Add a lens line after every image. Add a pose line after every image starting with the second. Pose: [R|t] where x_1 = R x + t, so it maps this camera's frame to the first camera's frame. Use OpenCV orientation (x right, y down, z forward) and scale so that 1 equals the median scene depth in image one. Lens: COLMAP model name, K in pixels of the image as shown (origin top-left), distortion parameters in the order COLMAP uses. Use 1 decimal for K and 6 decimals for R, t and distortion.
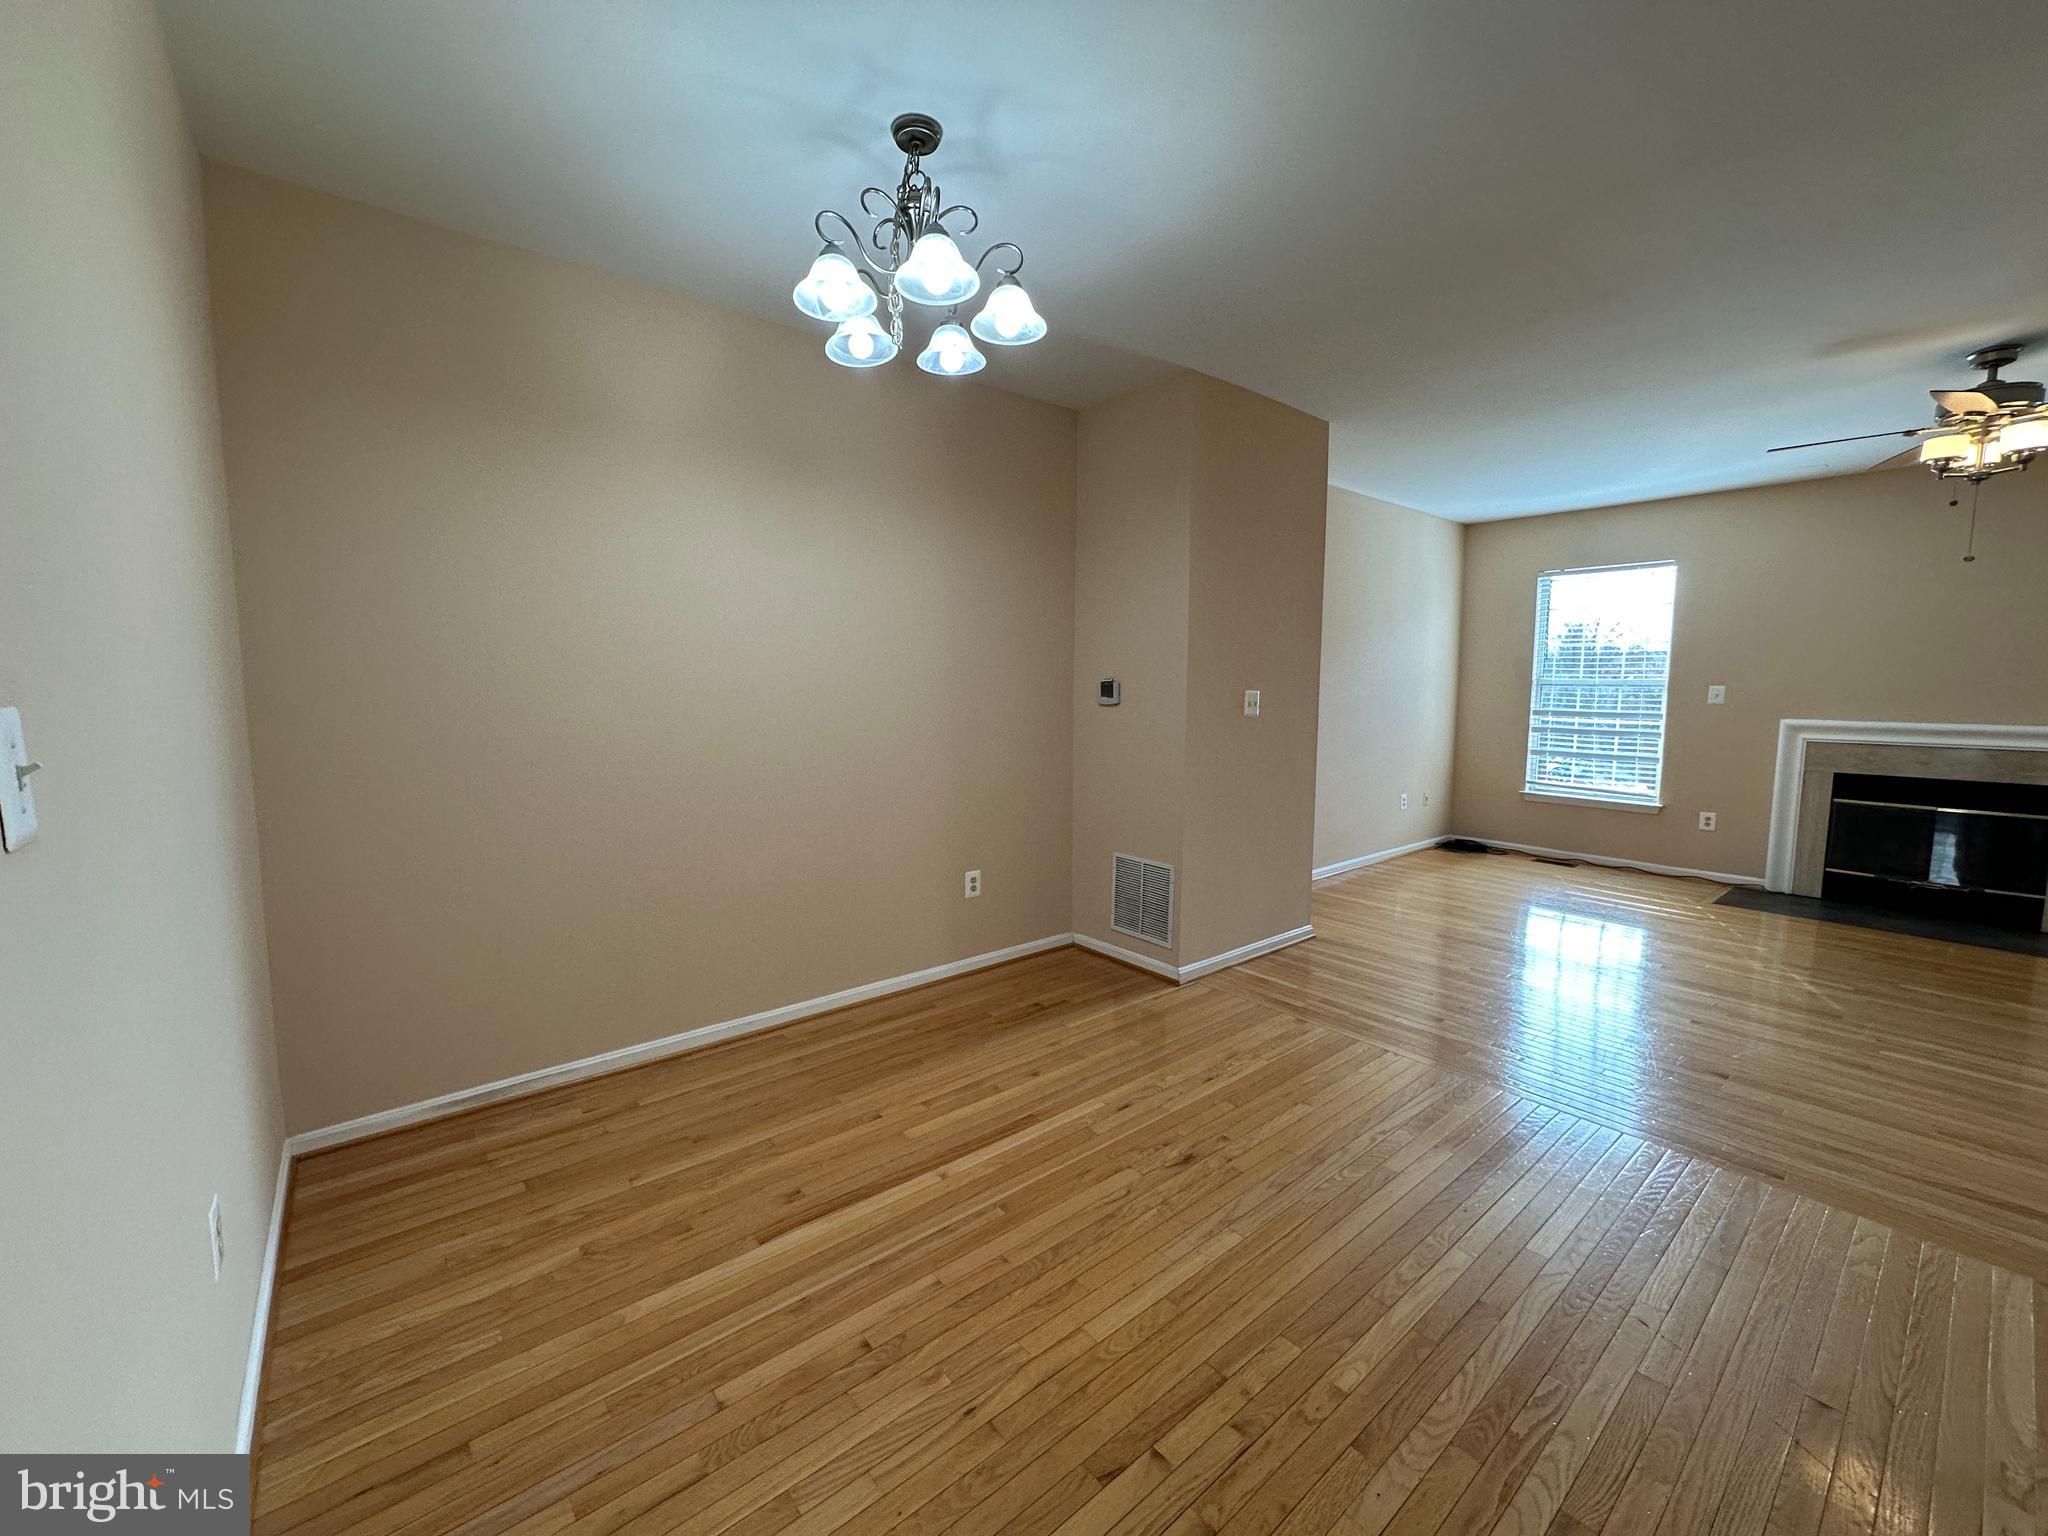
lens RADIAL K [[820.6, 0, 1033.7], [0, 820.6, 766.6], [0, 0, 1]] dist [-0.002634, 0.000041]
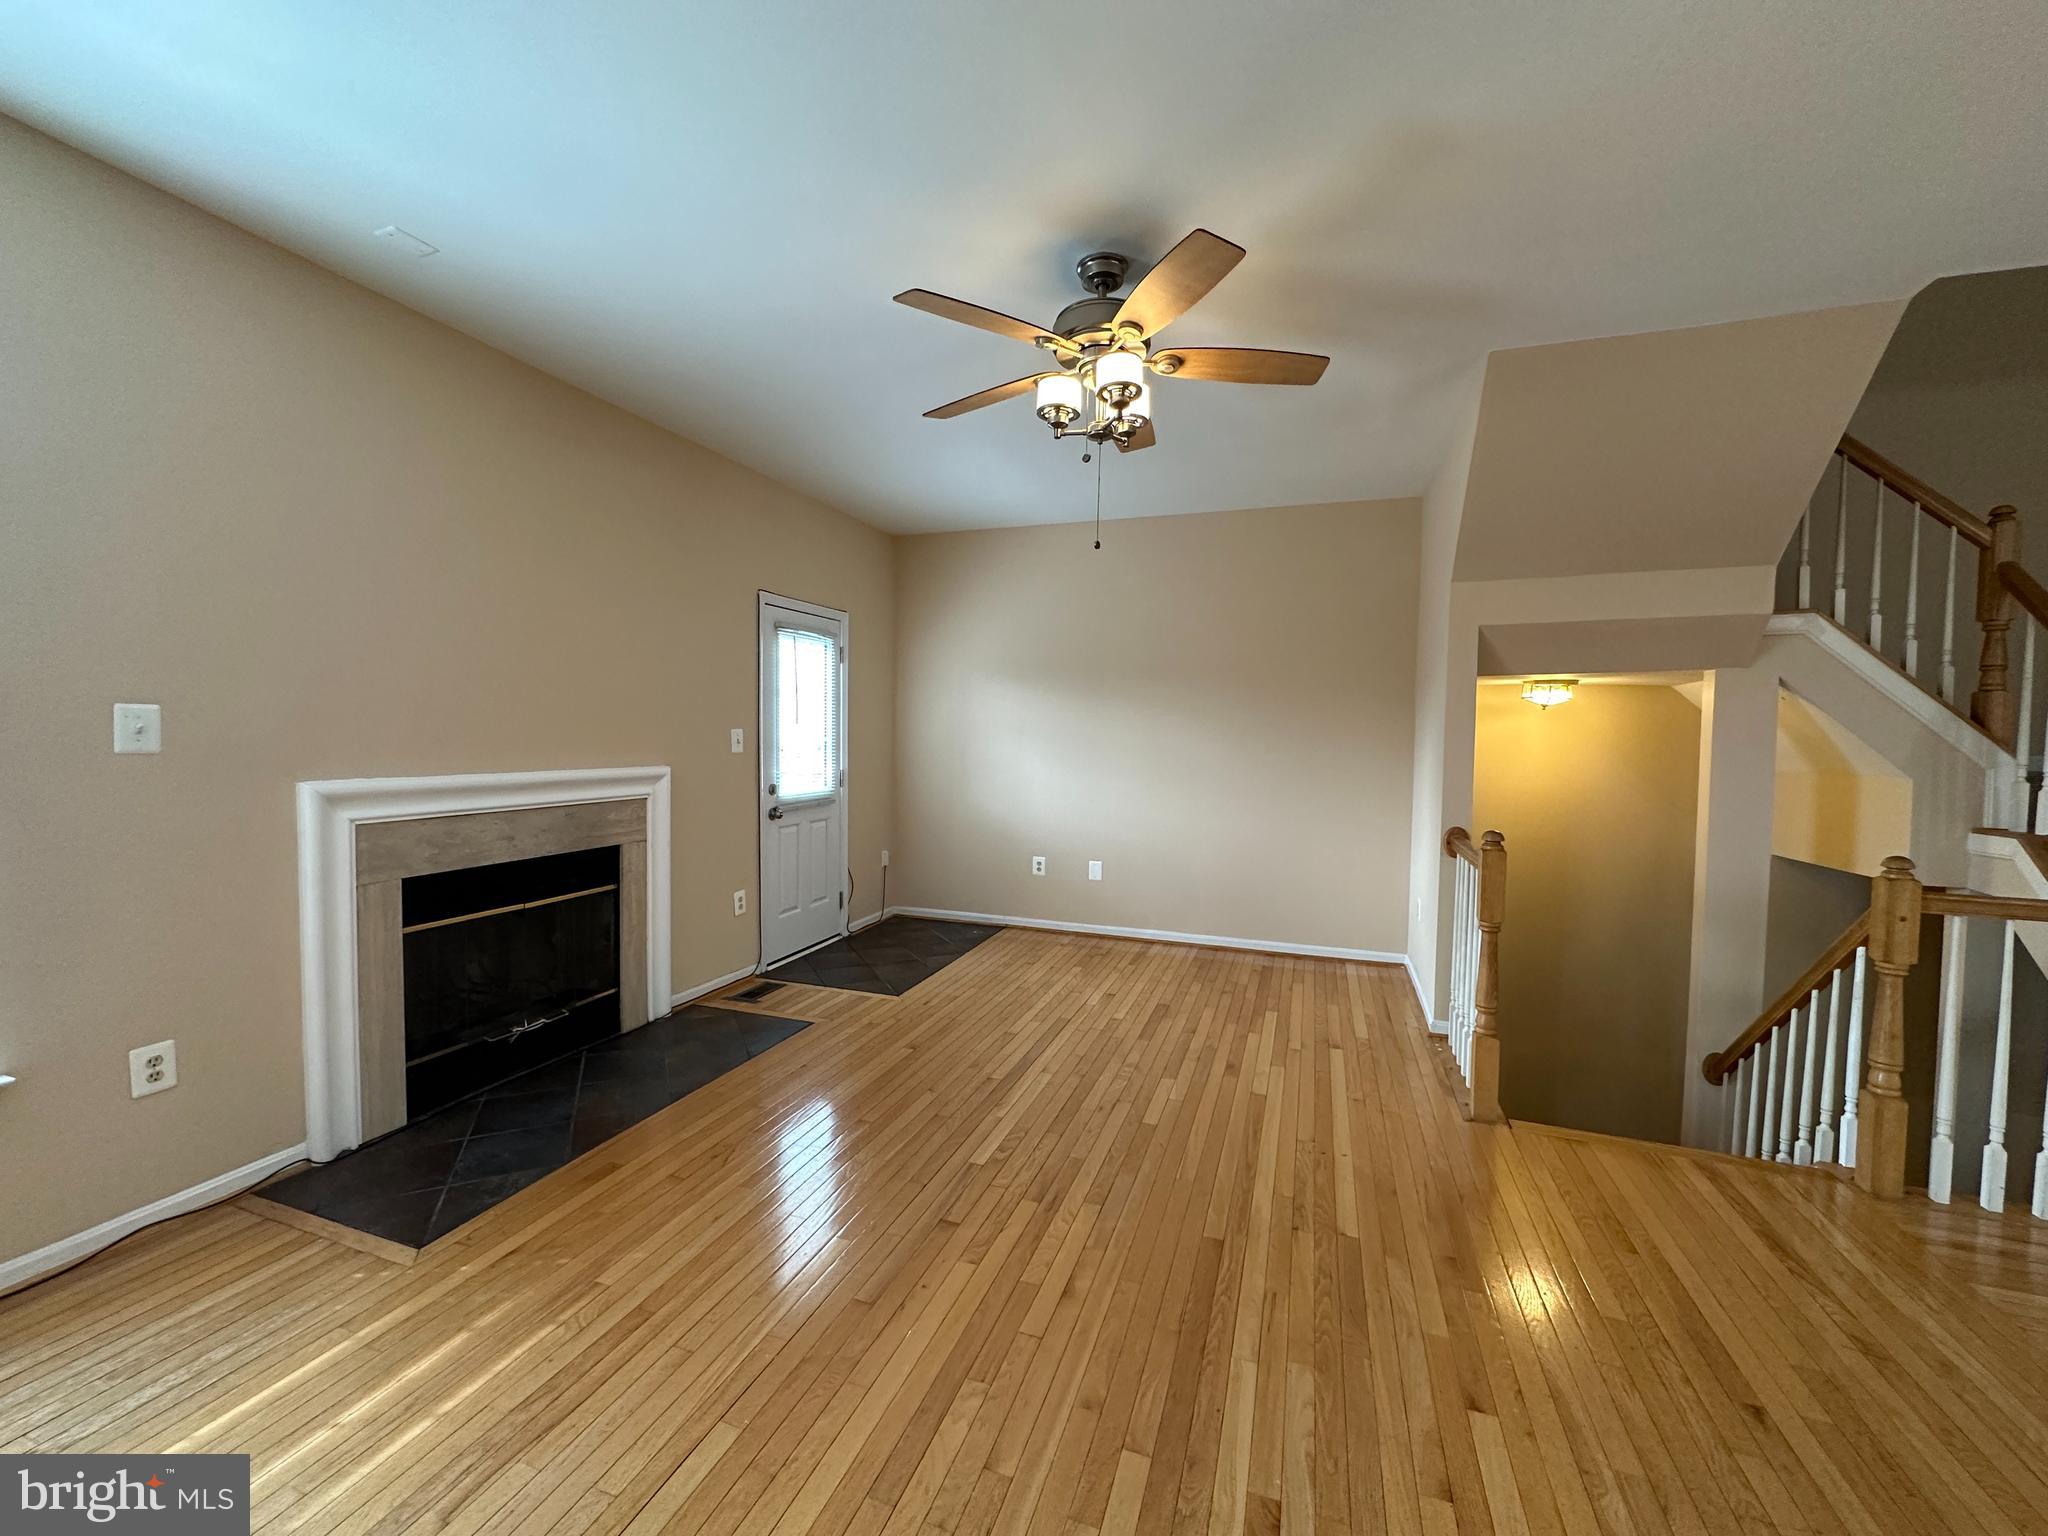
lens RADIAL K [[820.6, 0, 1024.0], [0, 820.6, 759.5], [0, 0, 1]] dist [-0.002634, 0.000041]
pose [[-0.502716, -0.042432, 0.863410, 0.303537], [0.069842, 0.993536, 0.089492, -0.075782], [-0.861626, 0.105291, -0.496503, 0.808504]]
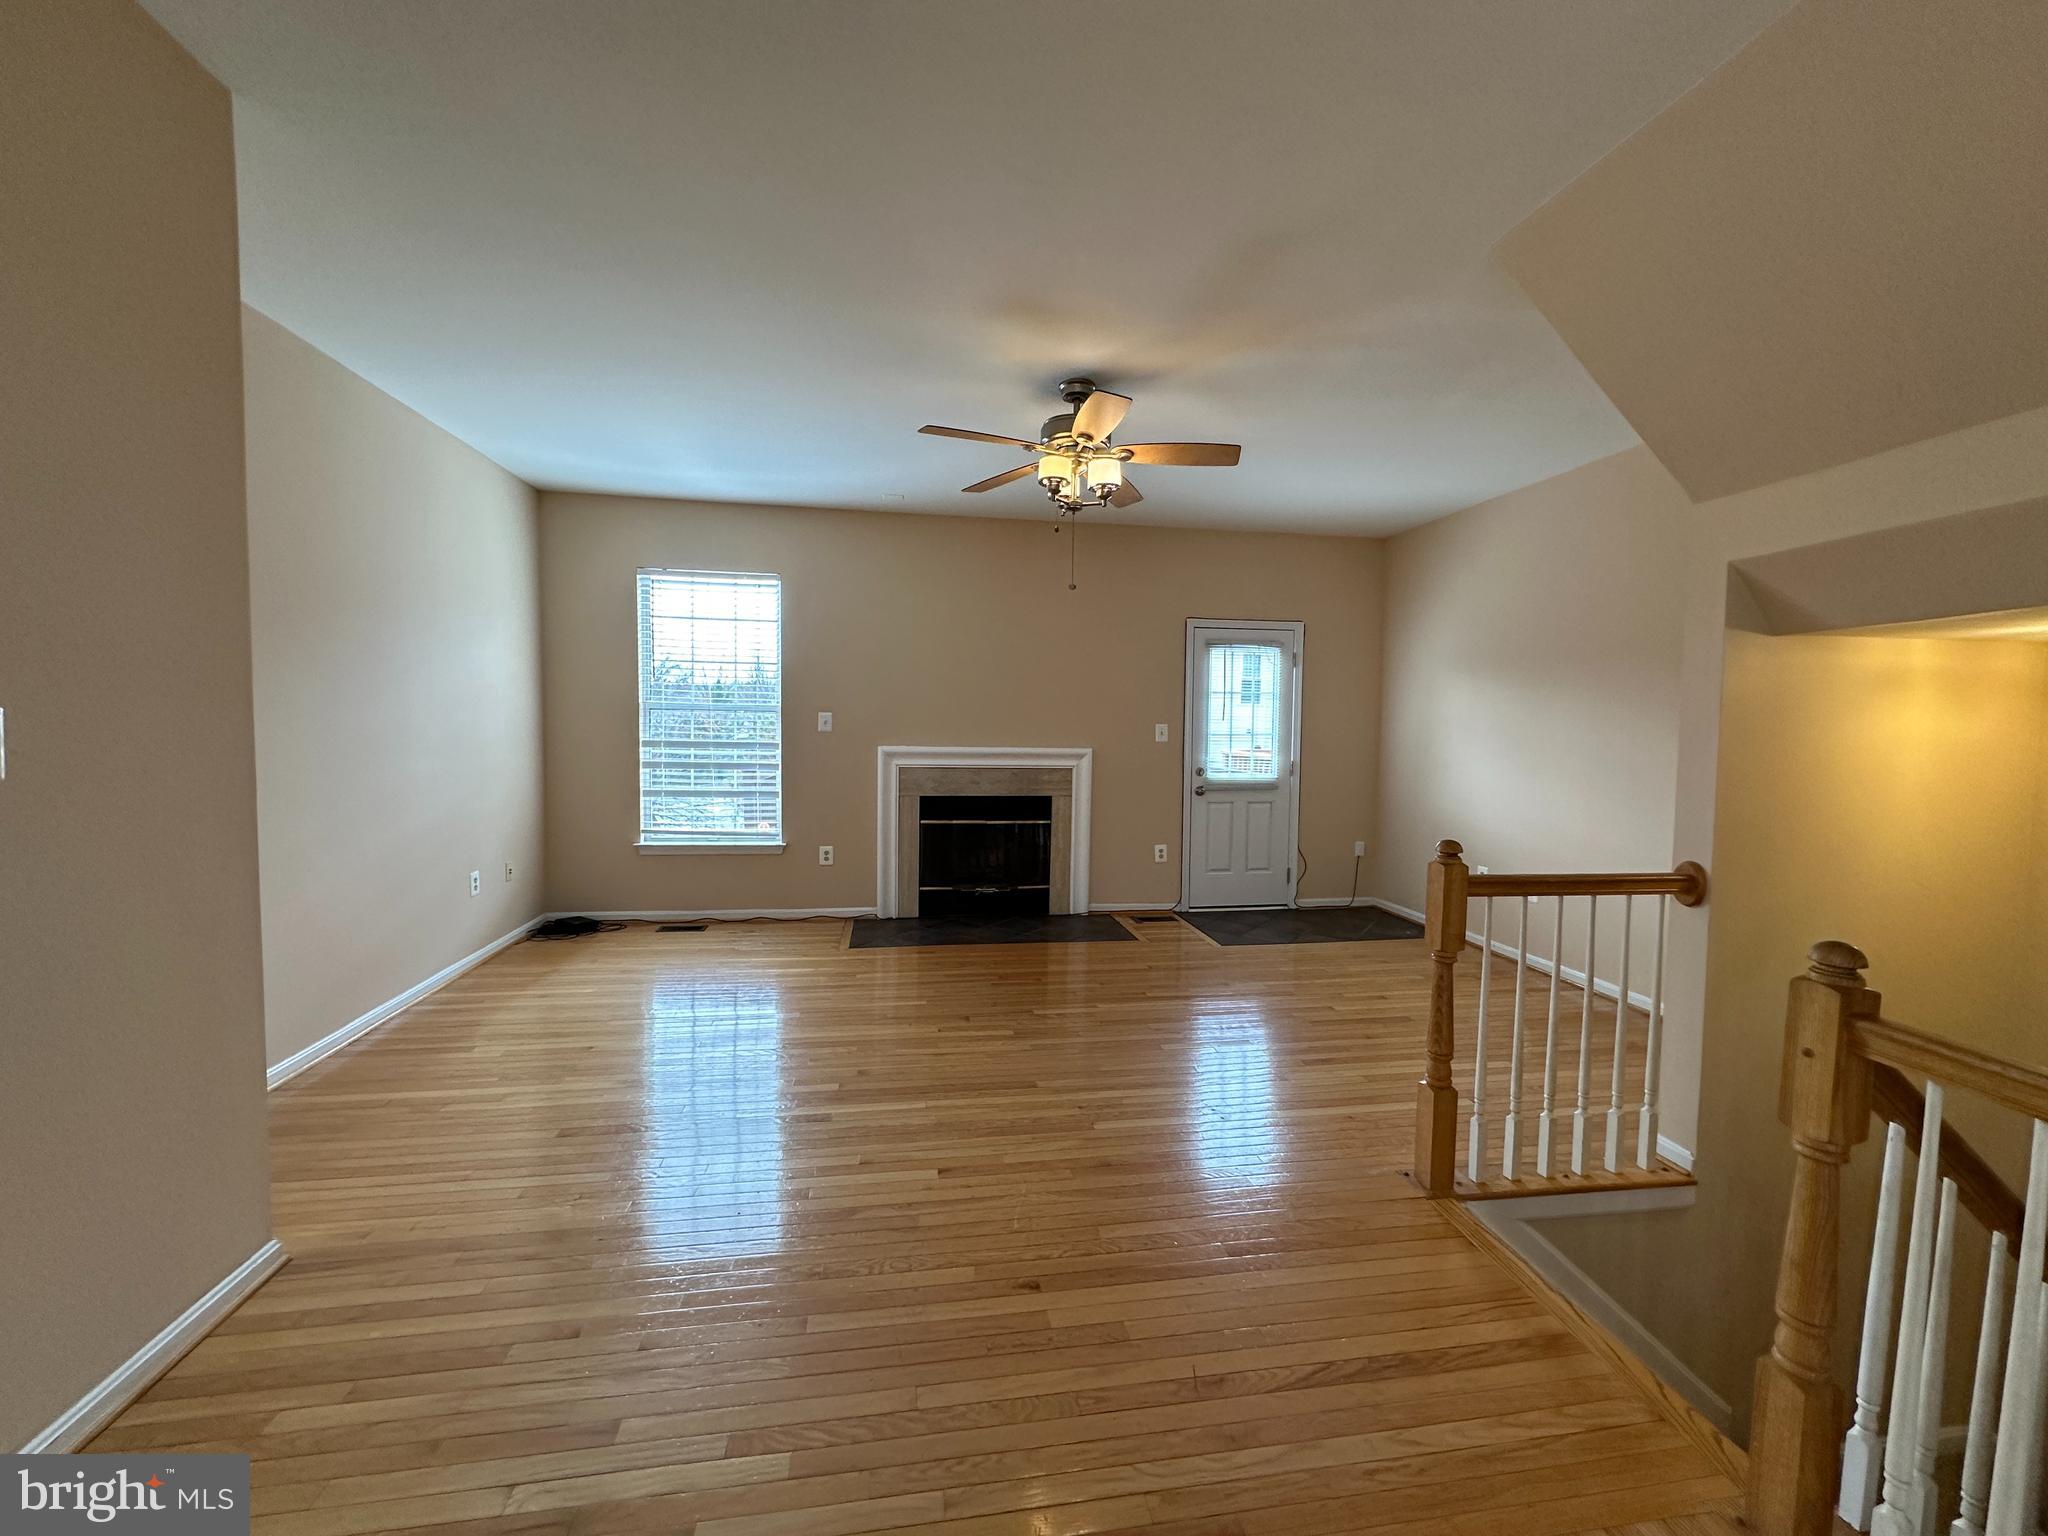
lens RADIAL K [[820.6, 0, 1011.1], [0, 820.6, 760.1], [0, 0, 1]] dist [-0.002634, 0.000041]
pose [[0.527192, -0.038424, 0.848877, 0.134985], [0.073654, 0.997284, -0.000601, -0.025690], [-0.846548, 0.062840, 0.528590, 0.306426]]
